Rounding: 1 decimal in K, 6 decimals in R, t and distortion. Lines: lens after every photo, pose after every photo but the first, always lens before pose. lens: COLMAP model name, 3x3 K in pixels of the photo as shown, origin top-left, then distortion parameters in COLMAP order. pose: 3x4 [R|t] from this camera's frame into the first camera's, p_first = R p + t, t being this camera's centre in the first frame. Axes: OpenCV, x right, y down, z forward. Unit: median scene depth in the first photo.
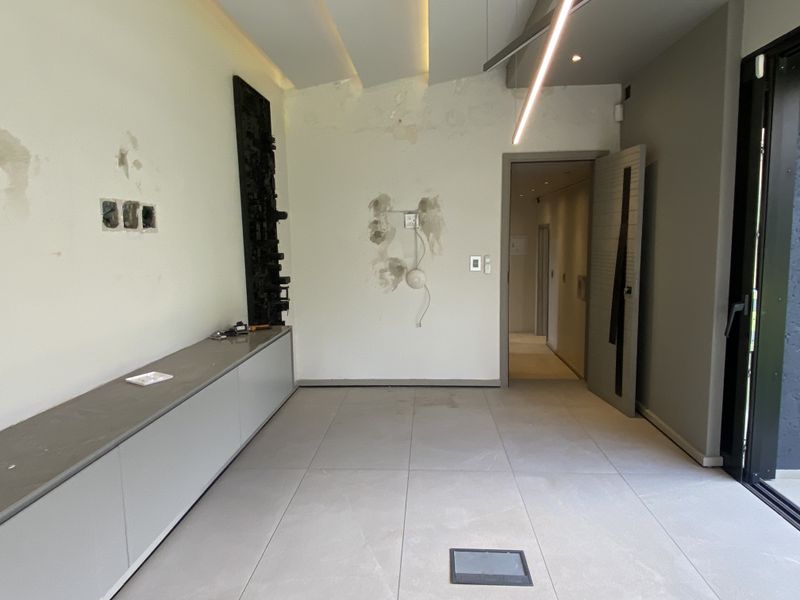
lens RADIAL K [[516.4, 0, 400.0], [0, 516.4, 300.0], [0, 0, 1]] dist [0.070045, -0.081775]
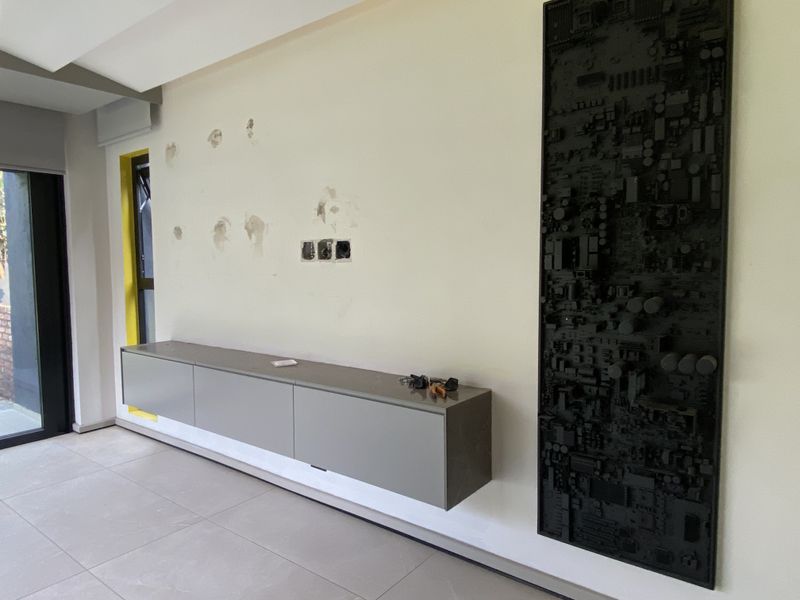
lens RADIAL K [[516.4, 0, 400.0], [0, 516.4, 300.0], [0, 0, 1]] dist [0.070045, -0.081775]
pose [[-0.553539, 0.077094, -0.829247, 0.495492], [-0.085476, 0.985189, 0.148649, -0.249909], [0.828425, 0.153164, -0.538751, 1.904786]]
